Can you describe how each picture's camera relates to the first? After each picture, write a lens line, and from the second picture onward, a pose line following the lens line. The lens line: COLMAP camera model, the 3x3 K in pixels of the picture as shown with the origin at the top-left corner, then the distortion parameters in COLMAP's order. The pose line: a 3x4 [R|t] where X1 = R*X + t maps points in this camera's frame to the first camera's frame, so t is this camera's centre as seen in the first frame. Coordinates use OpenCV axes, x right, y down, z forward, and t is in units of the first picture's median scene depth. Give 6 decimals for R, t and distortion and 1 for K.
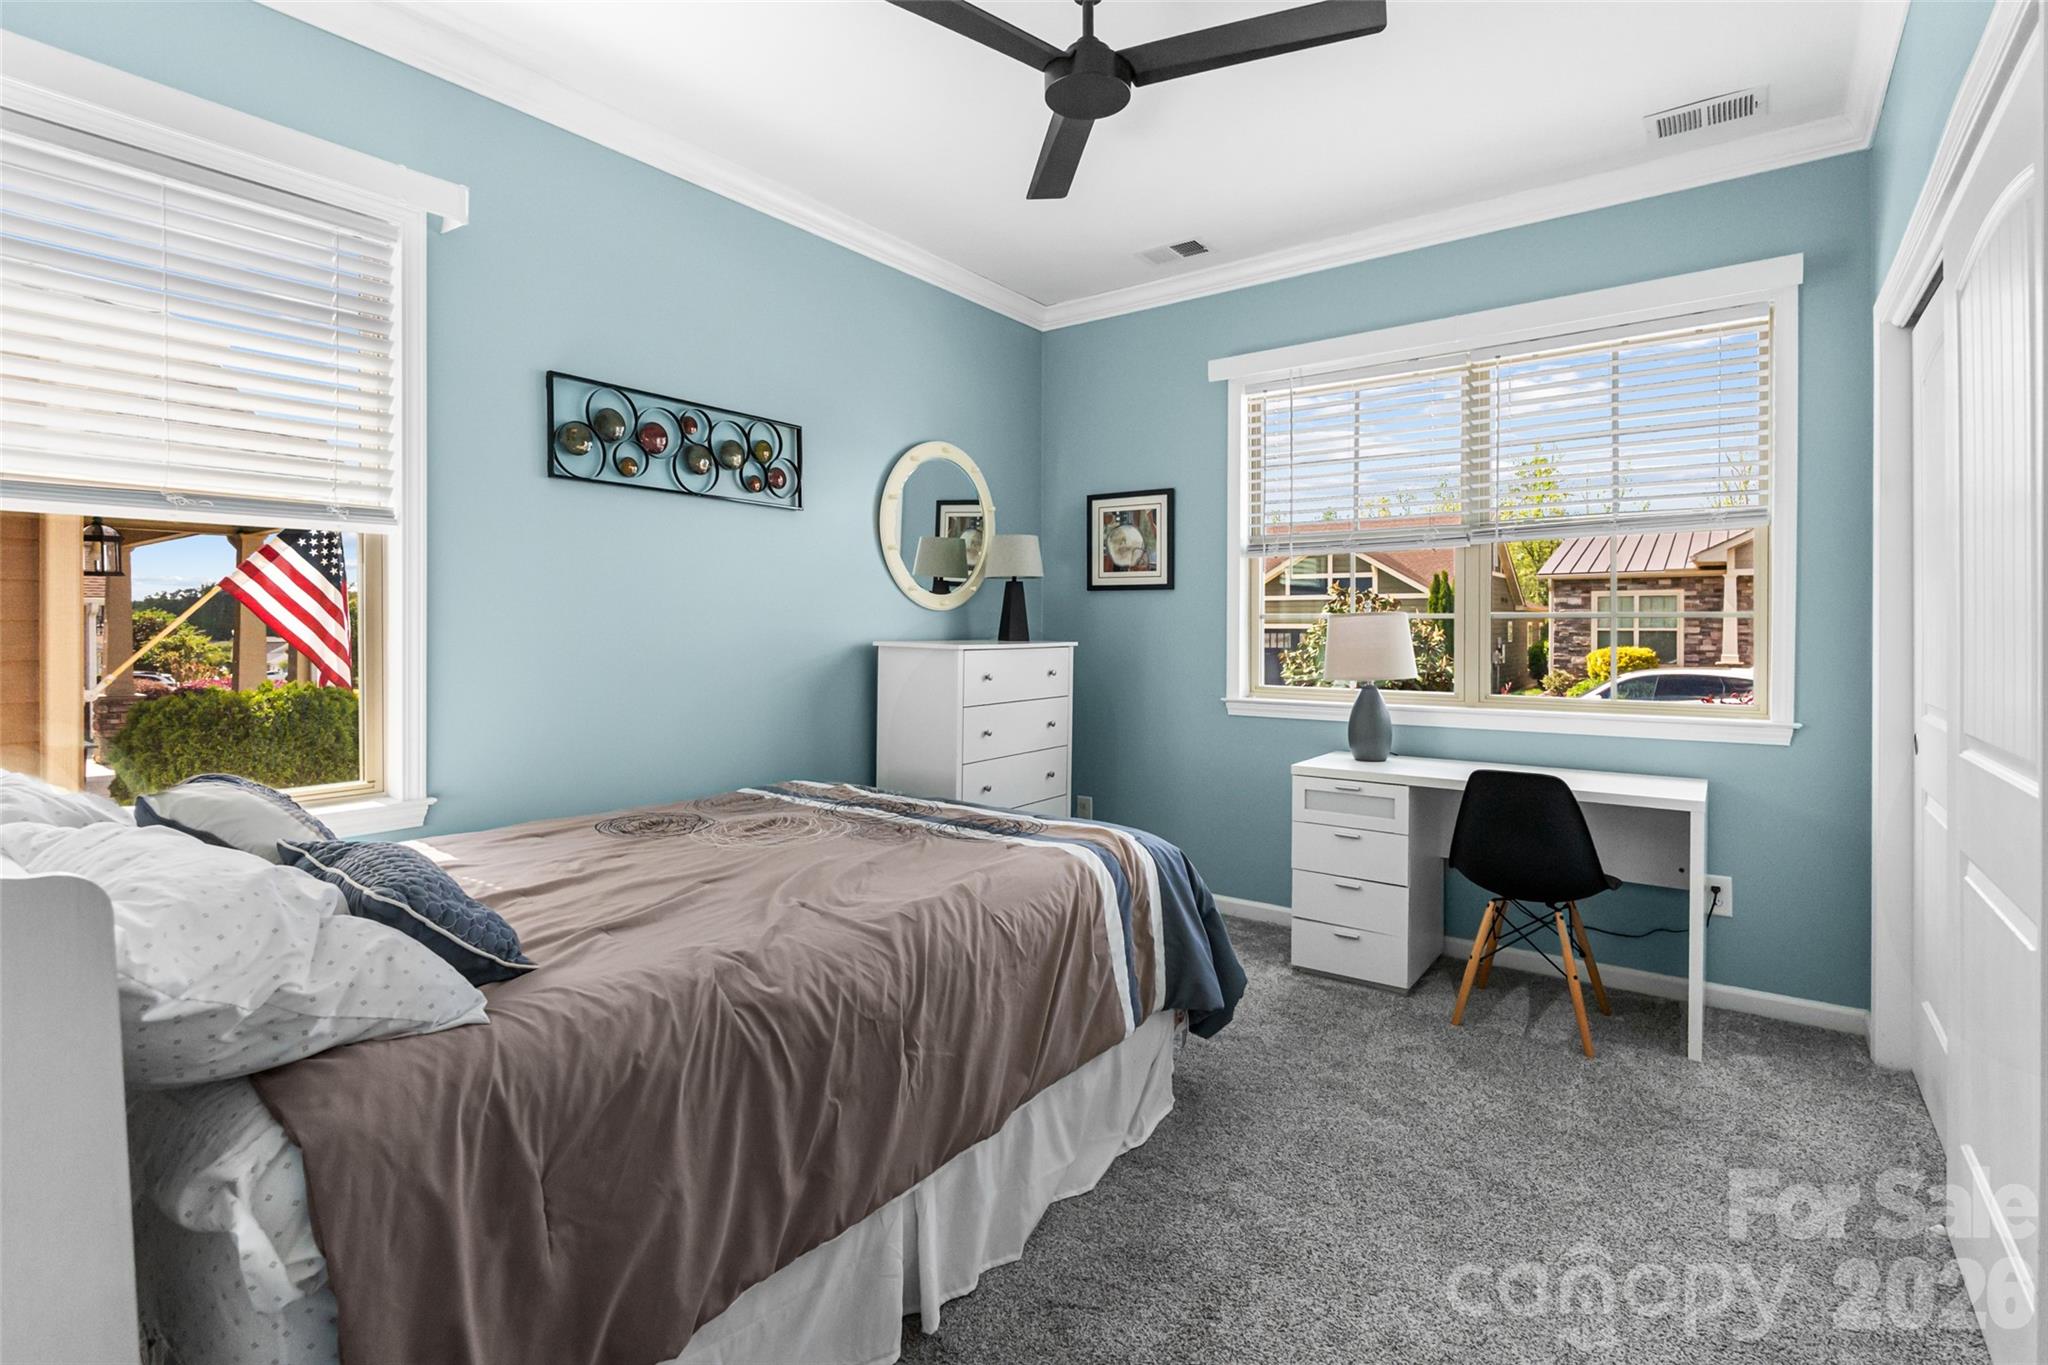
lens RADIAL K [[965.2, 0, 1034.9], [0, 965.2, 629.2], [0, 0, 1]] dist [-0.002462, -0.000384]
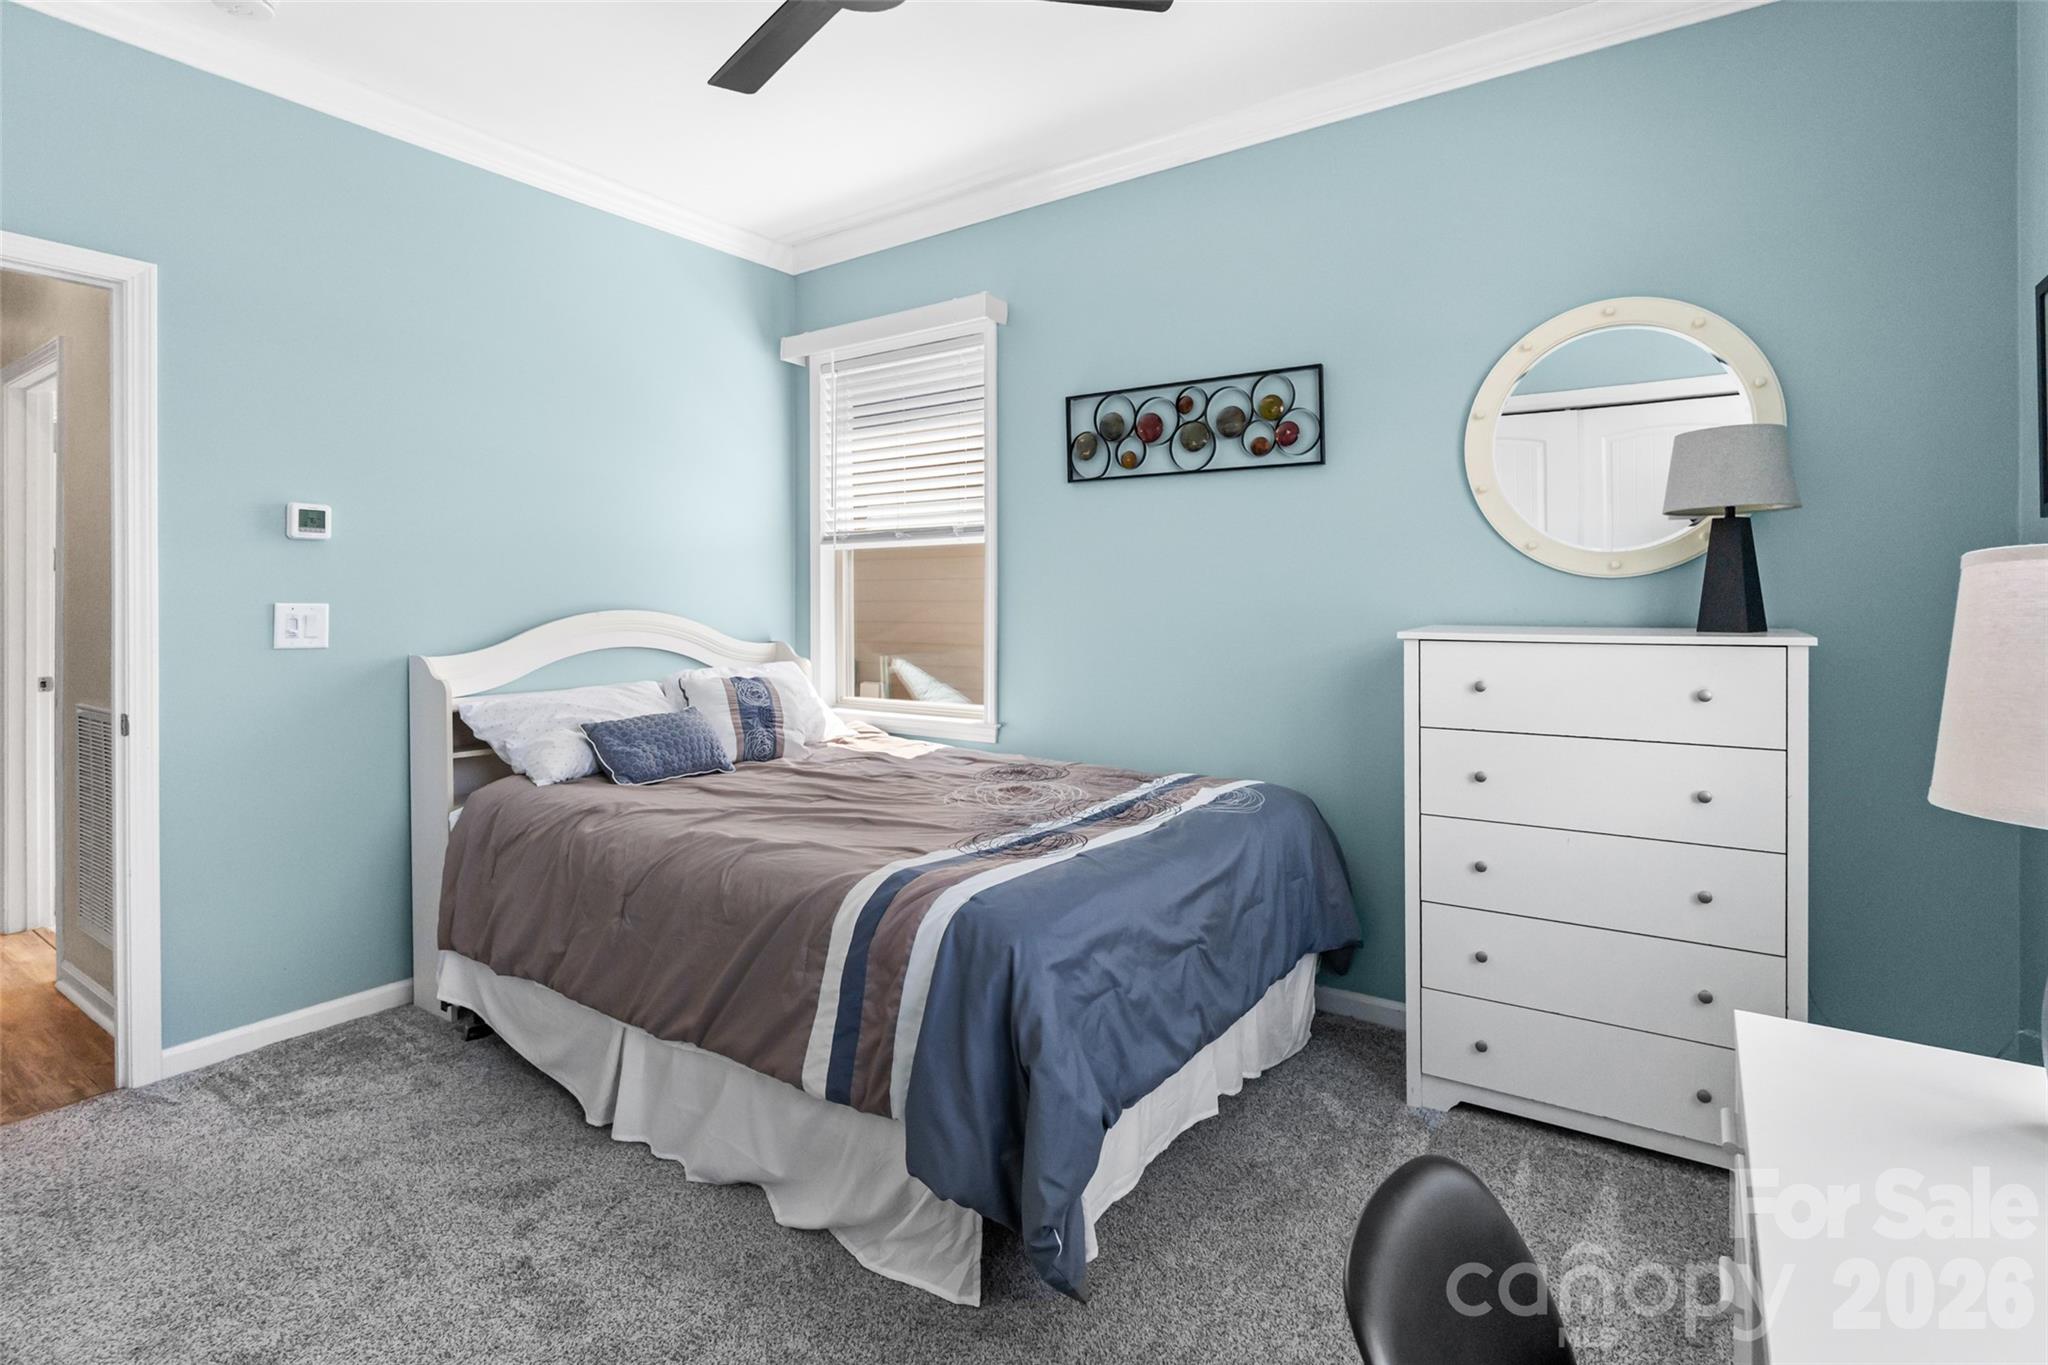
lens RADIAL K [[987.3, 0, 1024.8], [0, 987.3, 596.2], [0, 0, 1]] dist [-0.000658, -0.000108]
pose [[0.045703, -0.001379, -0.998954, 0.670617], [0.004504, 0.999989, -0.001174, -0.011032], [0.998945, -0.004446, 0.045709, 0.789326]]
